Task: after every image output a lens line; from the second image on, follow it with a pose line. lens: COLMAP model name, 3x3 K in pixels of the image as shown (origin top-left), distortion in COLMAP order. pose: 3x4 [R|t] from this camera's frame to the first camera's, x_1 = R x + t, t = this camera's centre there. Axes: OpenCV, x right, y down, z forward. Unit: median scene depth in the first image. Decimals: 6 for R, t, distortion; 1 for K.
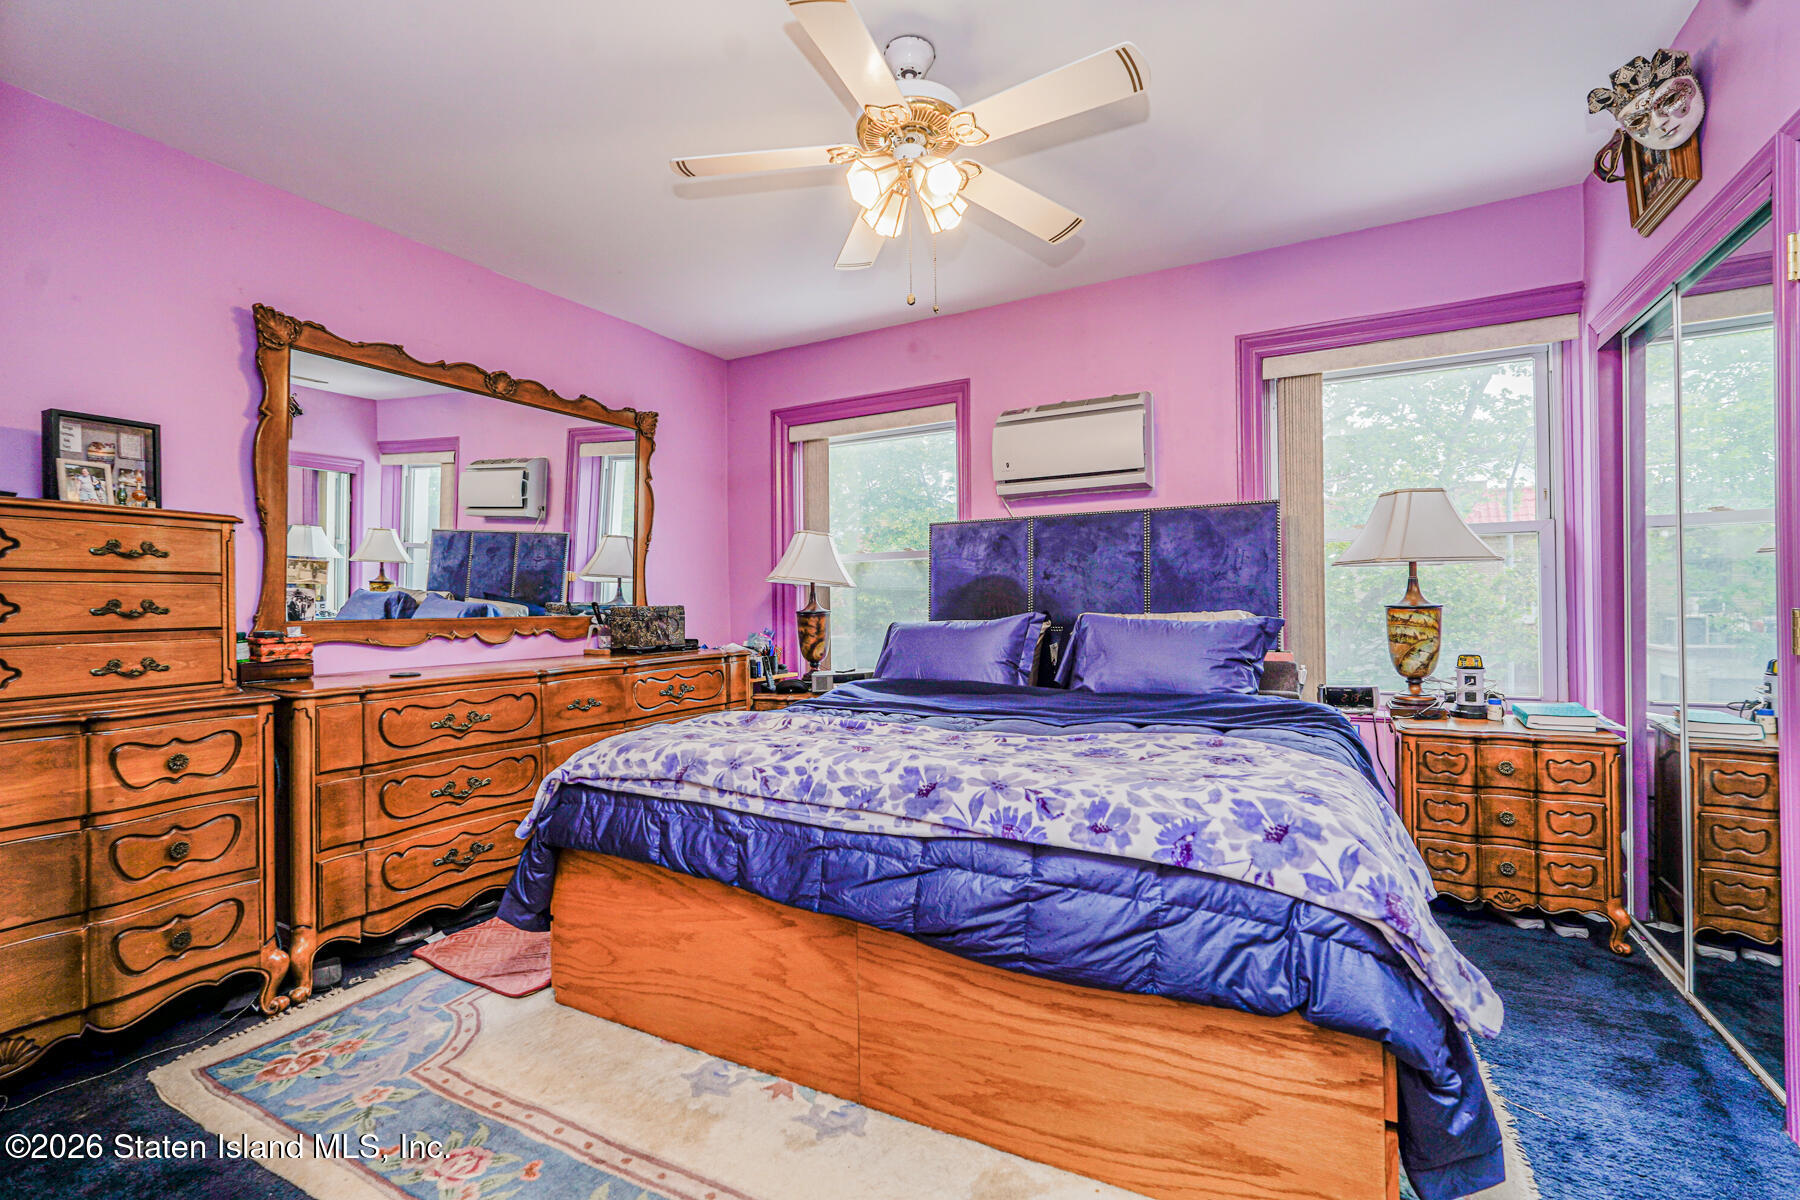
lens RADIAL K [[789.5, 0, 909.2], [0, 789.5, 595.0], [0, 0, 1]] dist [-0.015980, 0.006375]
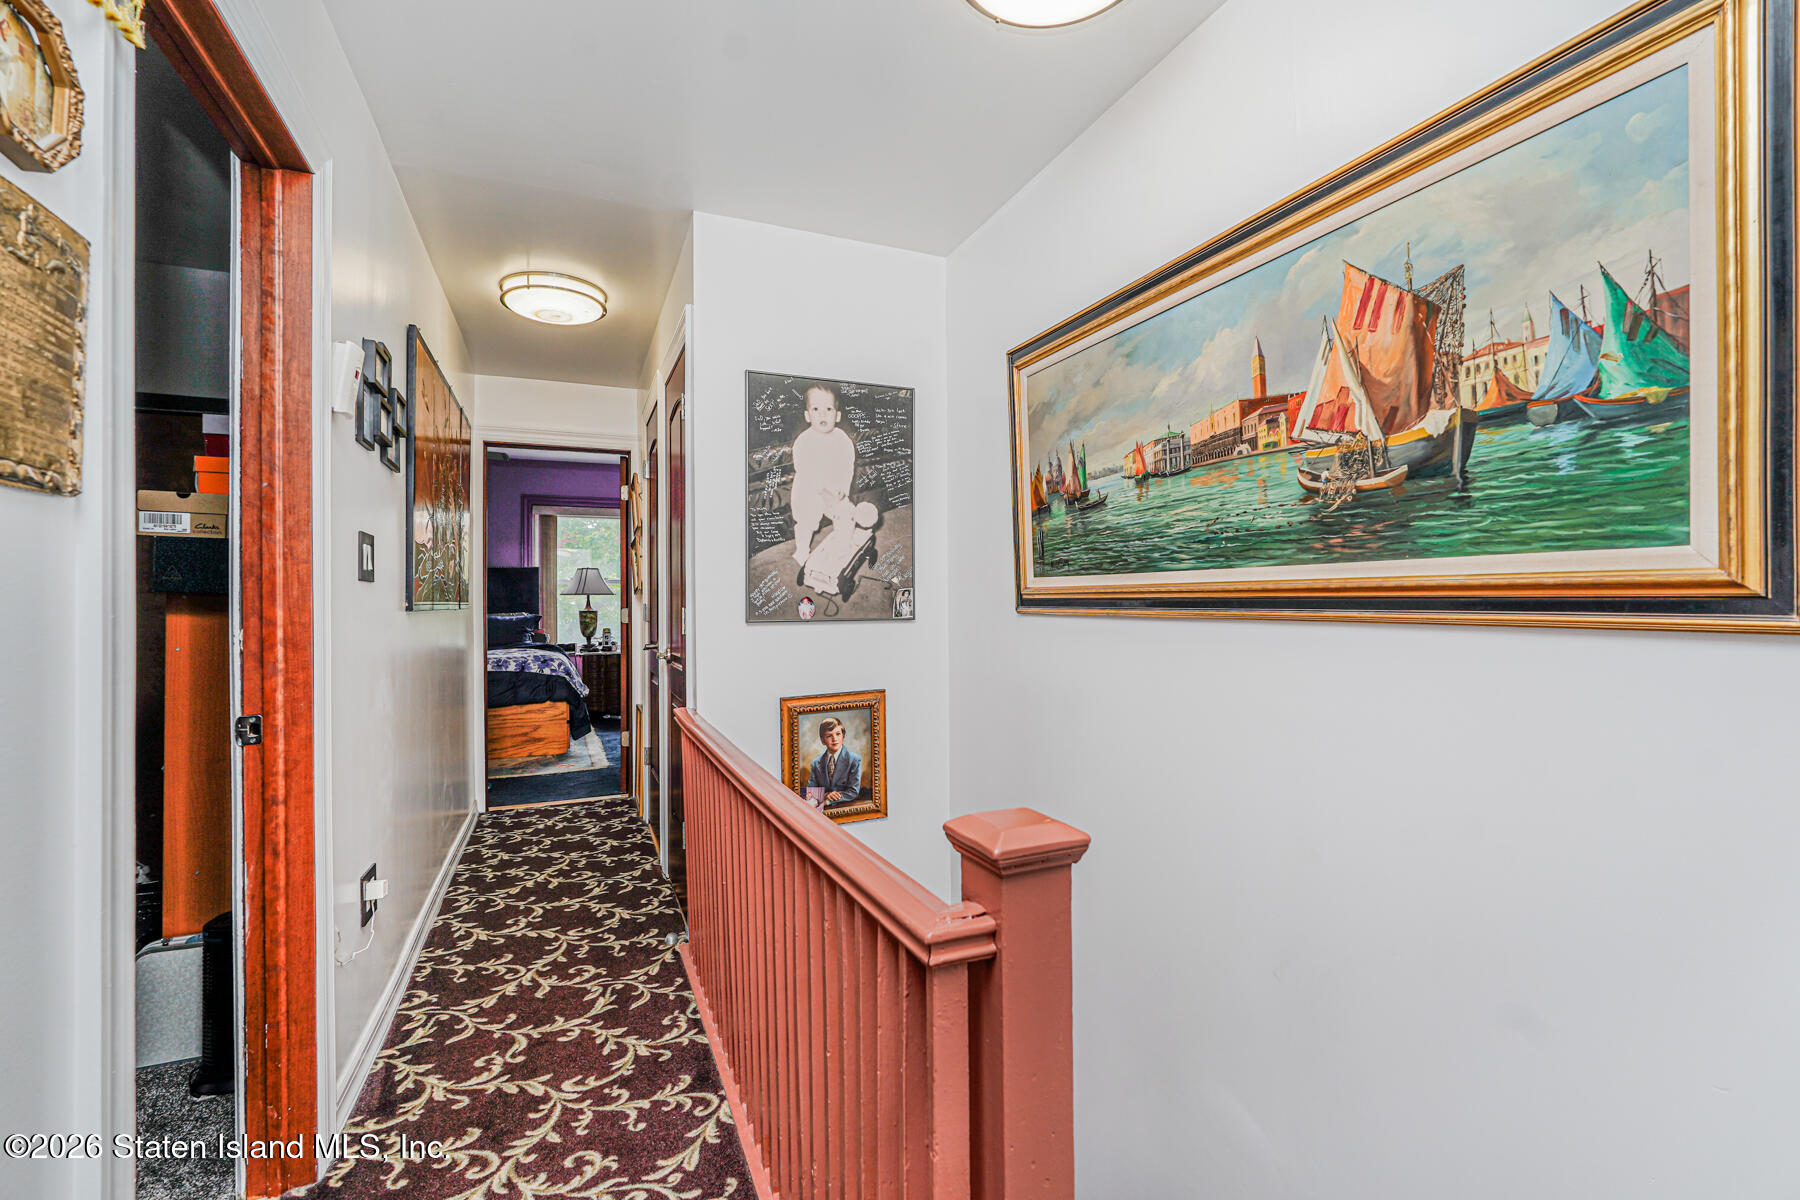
lens RADIAL K [[789.5, 0, 907.6], [0, 789.5, 601.1], [0, 0, 1]] dist [-0.015980, 0.006375]
pose [[0.622721, 0.012711, 0.782341, -0.837015], [-0.010502, 0.999914, -0.007887, -0.011572], [-0.782374, -0.003305, 0.622800, -1.627090]]
